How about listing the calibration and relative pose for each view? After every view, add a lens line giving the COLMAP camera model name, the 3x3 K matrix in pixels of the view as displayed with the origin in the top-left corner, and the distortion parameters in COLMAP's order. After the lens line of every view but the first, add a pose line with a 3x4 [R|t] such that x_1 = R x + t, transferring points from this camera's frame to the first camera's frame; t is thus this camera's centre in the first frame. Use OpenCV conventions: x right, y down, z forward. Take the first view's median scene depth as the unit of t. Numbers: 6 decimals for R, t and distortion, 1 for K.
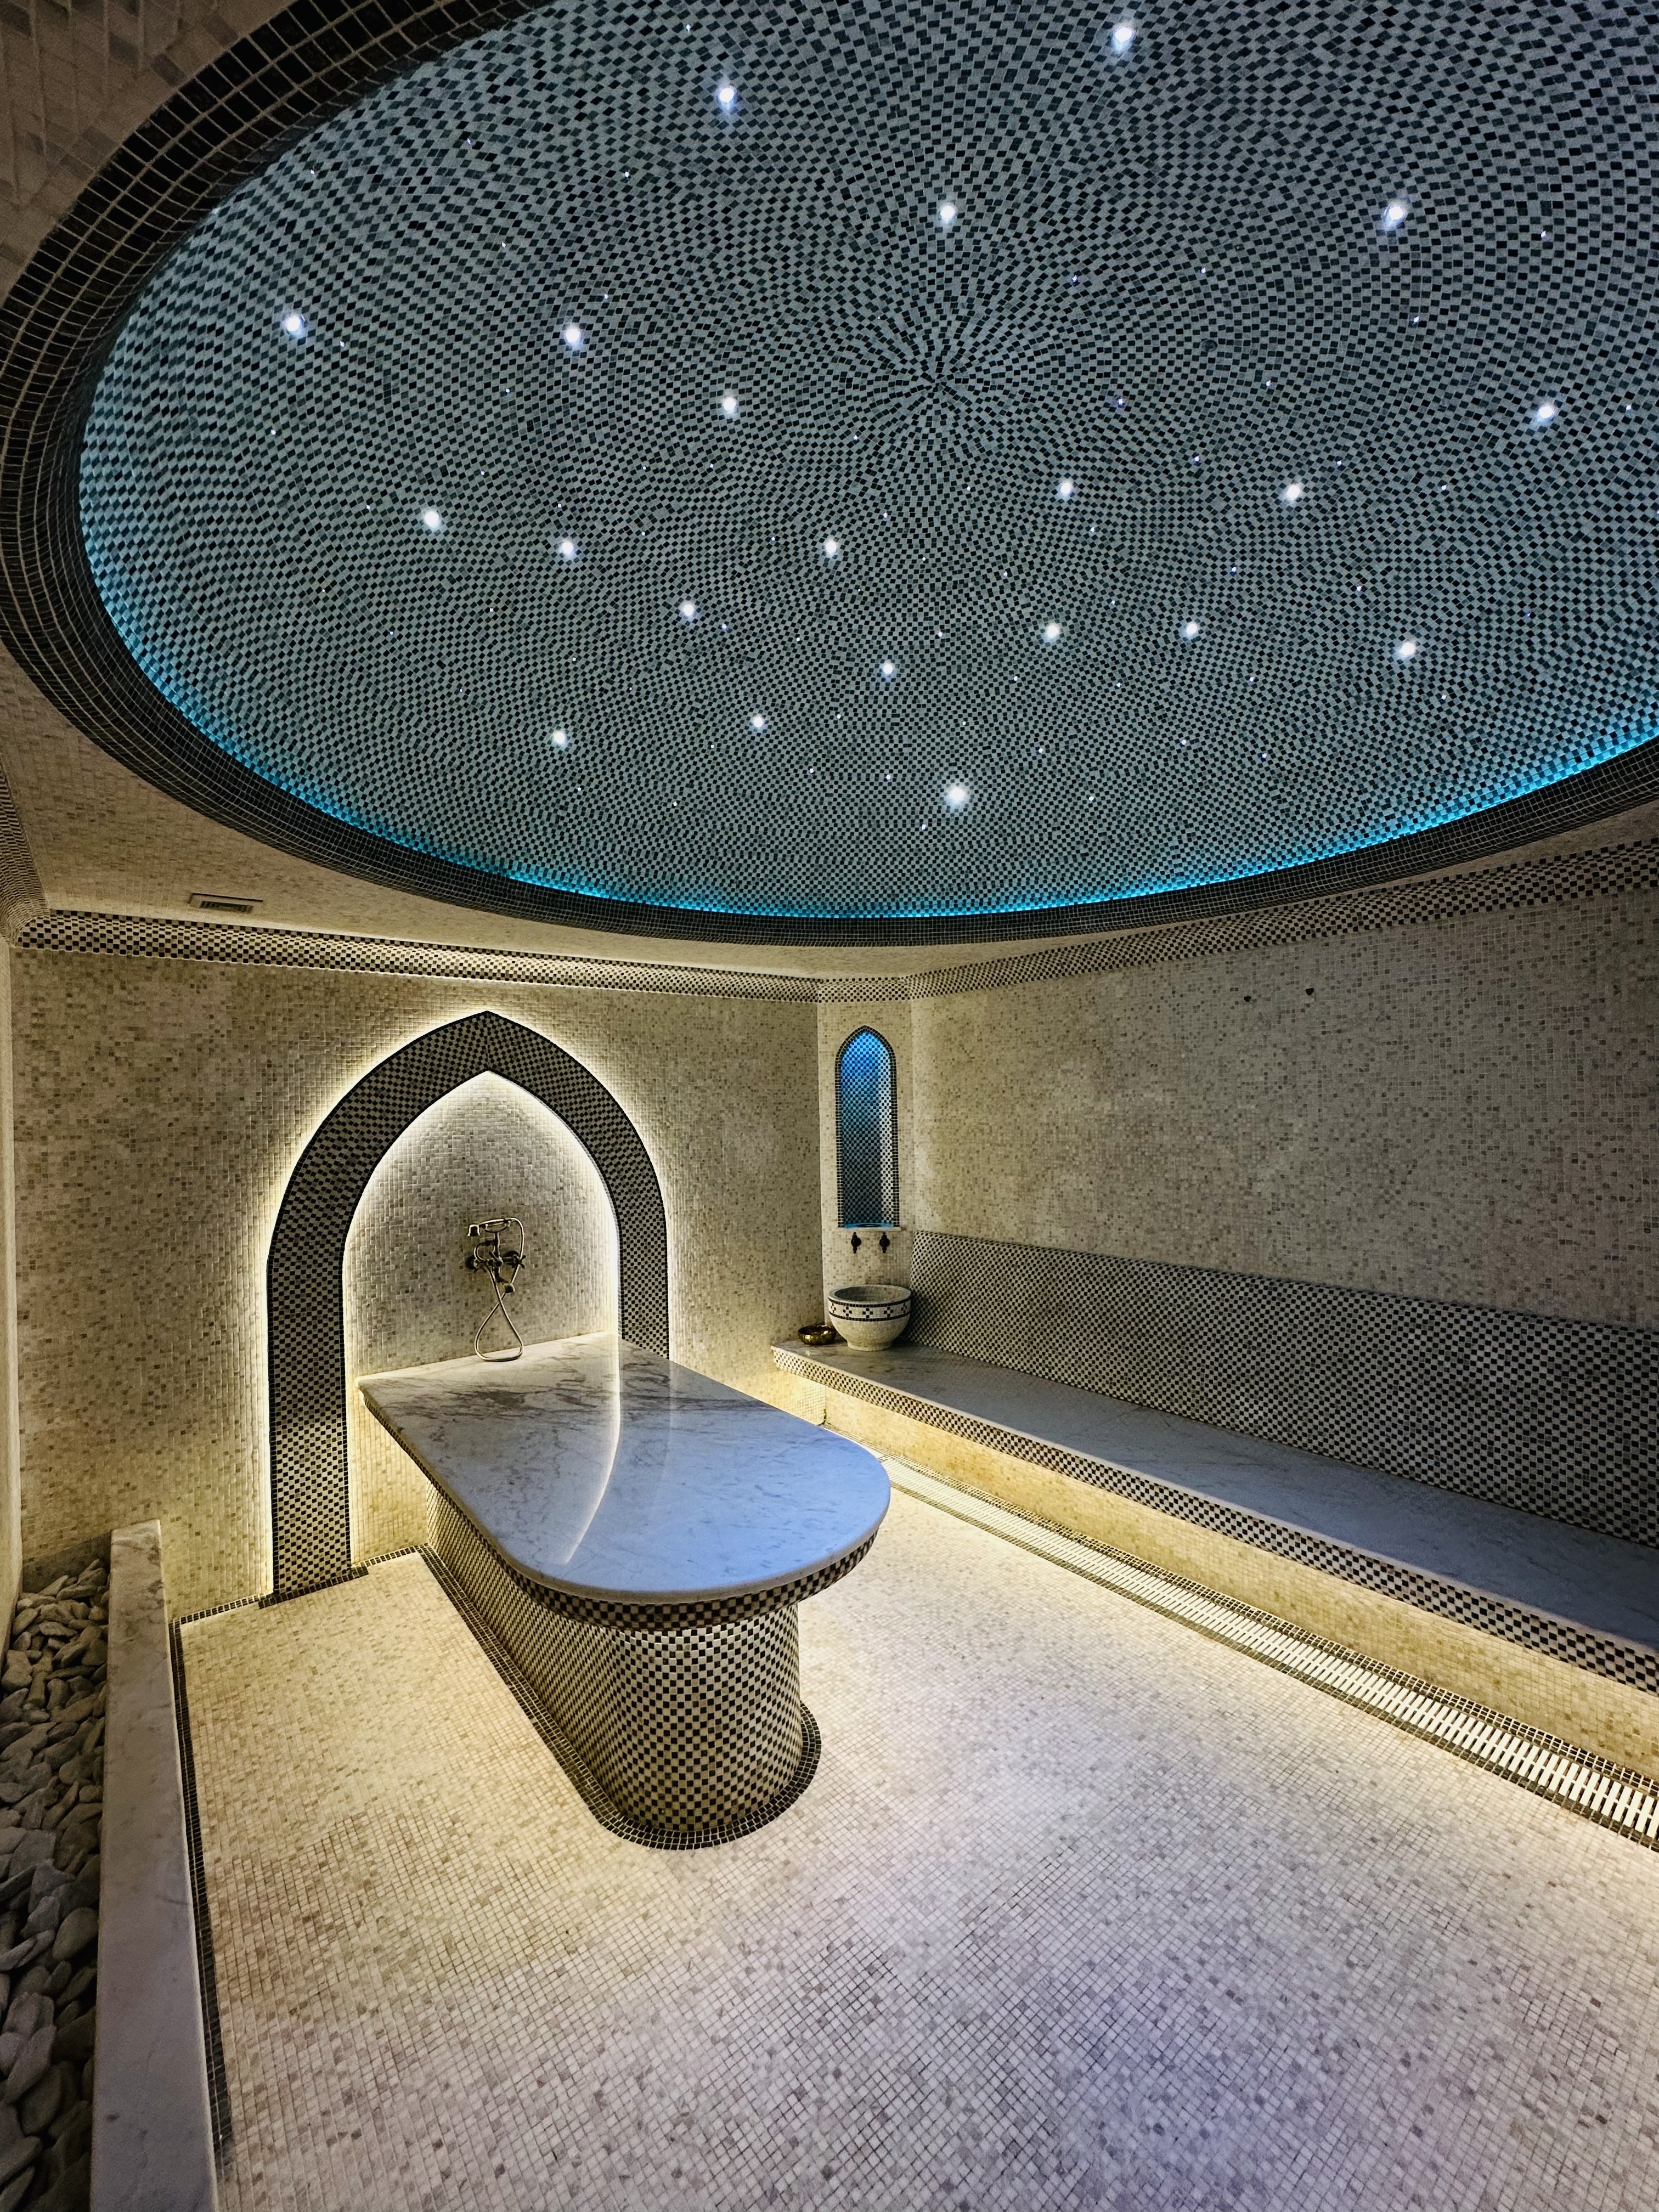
lens RADIAL K [[878.4, 0, 824.3], [0, 878.4, 1107.3], [0, 0, 1]] dist [-0.007071, -0.000504]
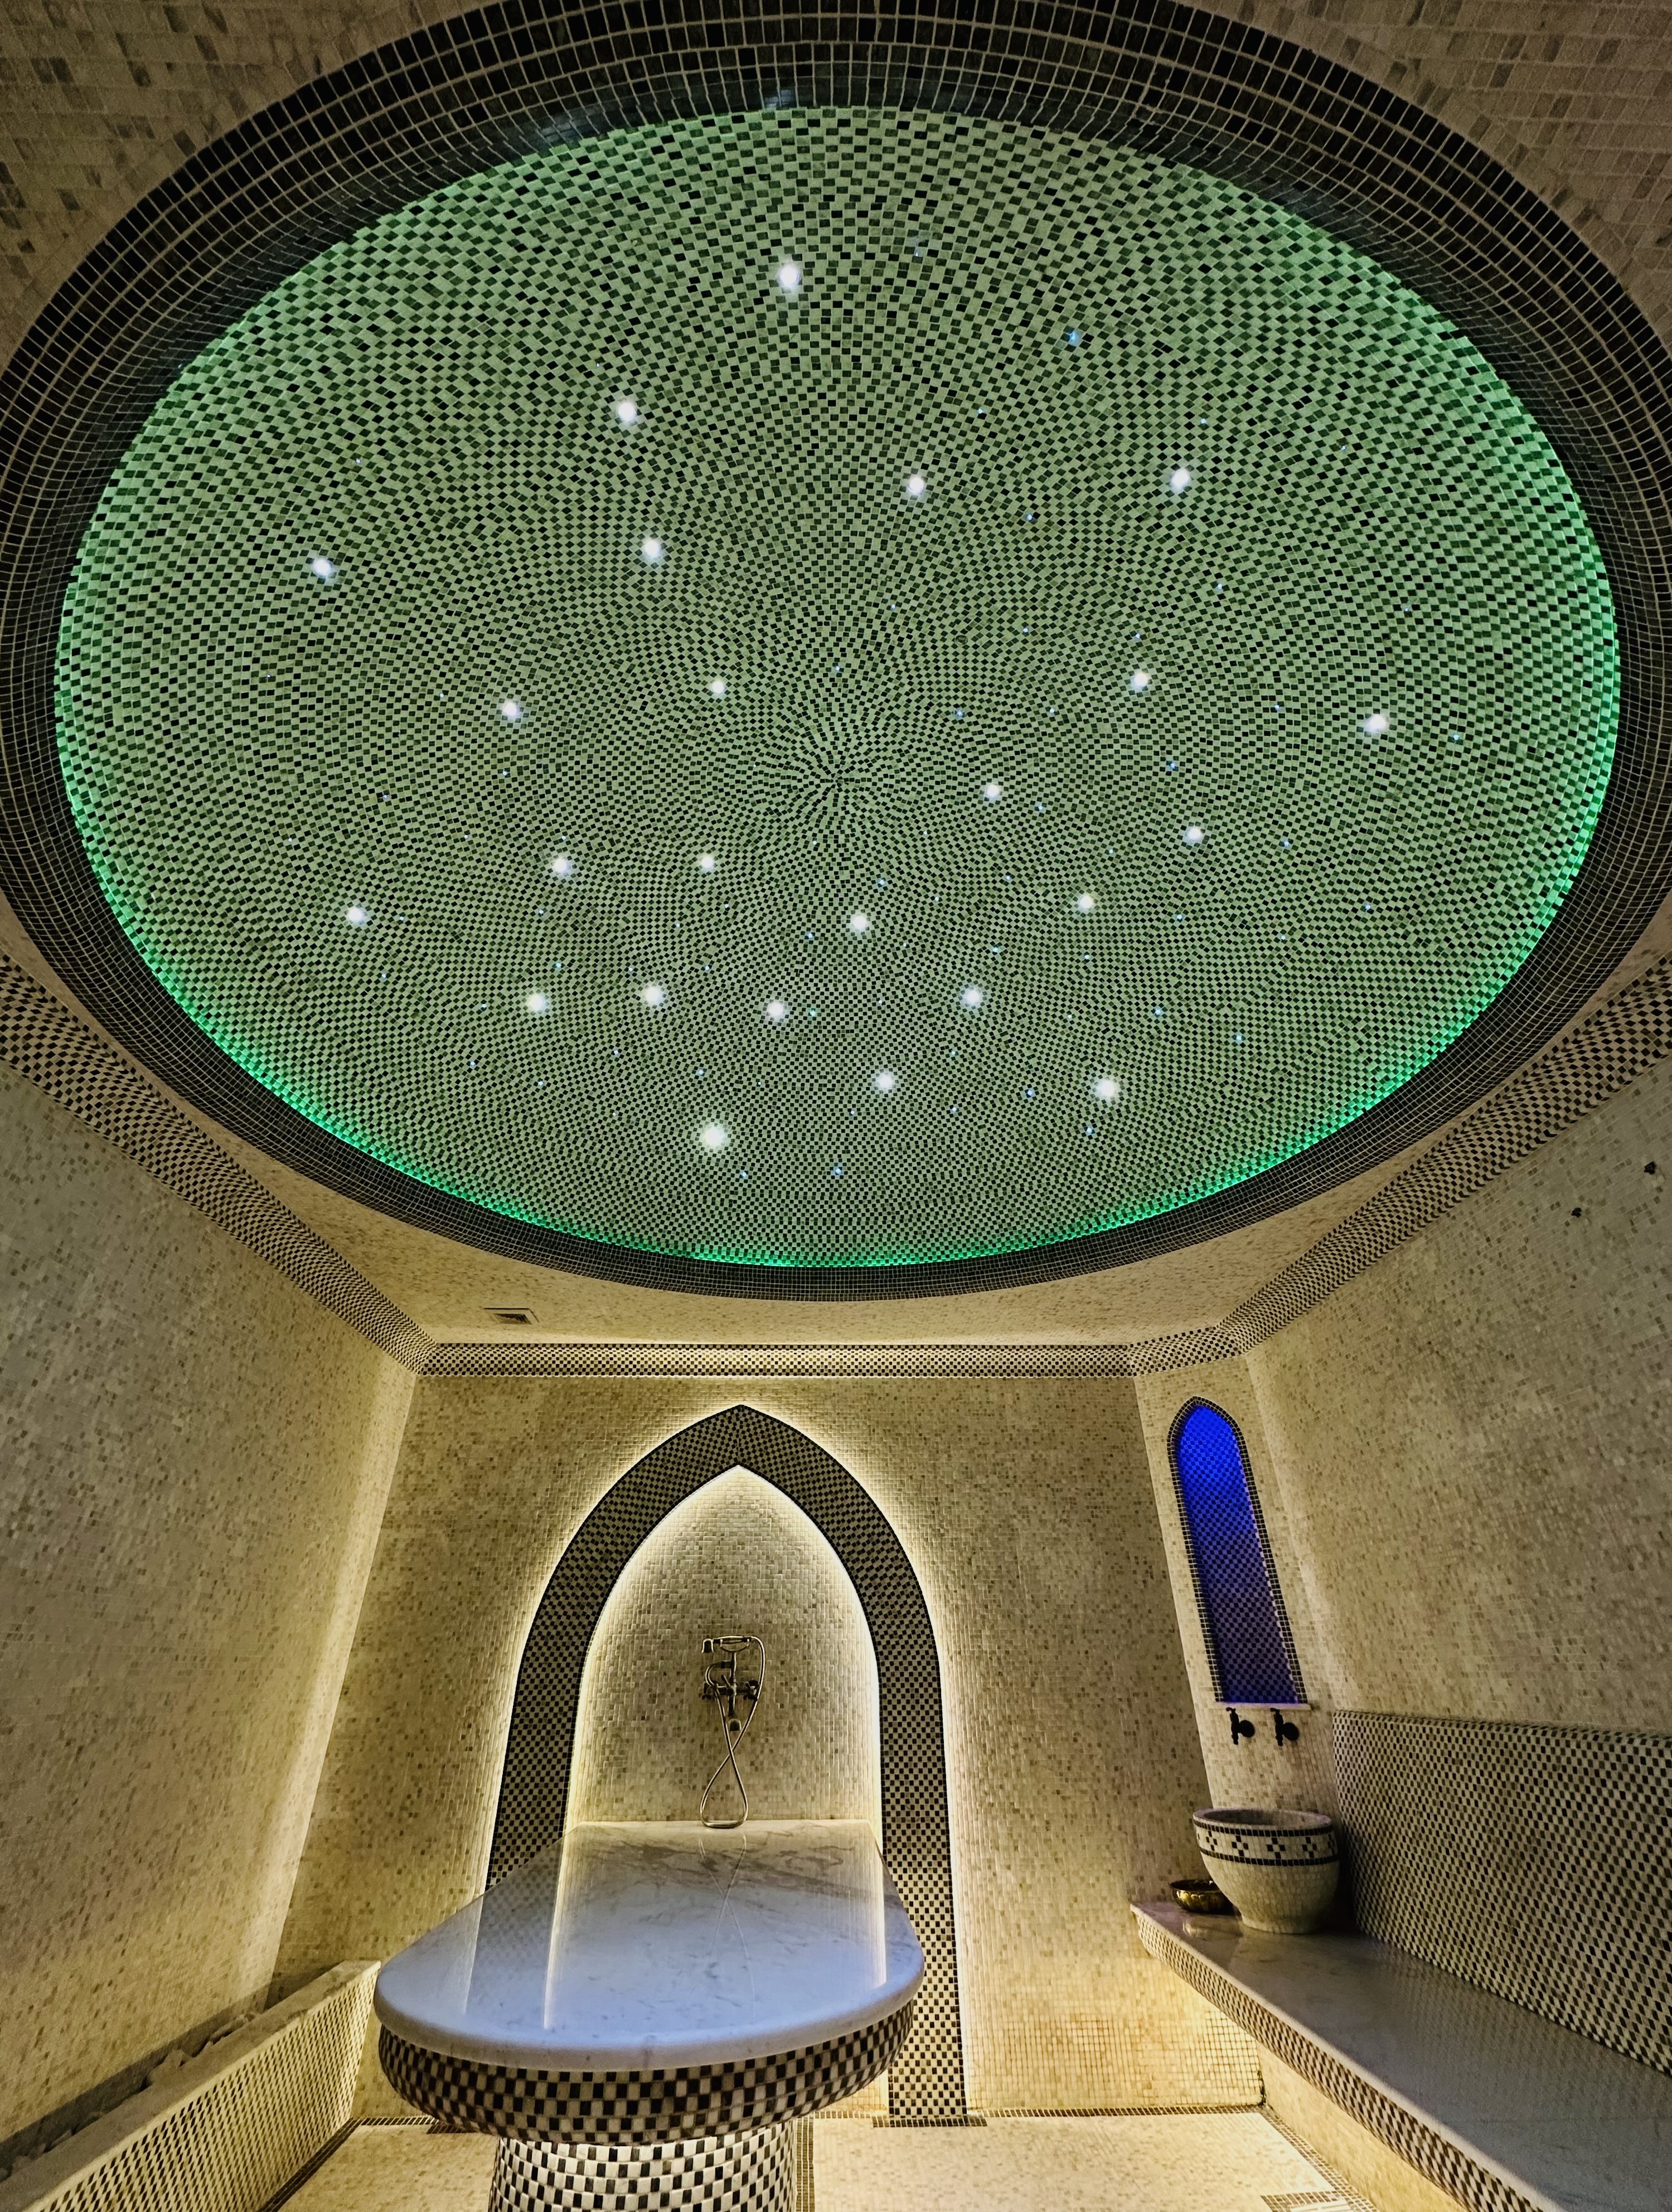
lens RADIAL K [[900.9, 0, 831.7], [0, 900.9, 1094.3], [0, 0, 1]] dist [-0.000741, -0.000206]
pose [[0.799121, -0.307017, -0.516862, 0.343325], [-0.015524, 0.848934, -0.528270, 0.131046], [0.600970, 0.430175, 0.673635, 0.160923]]
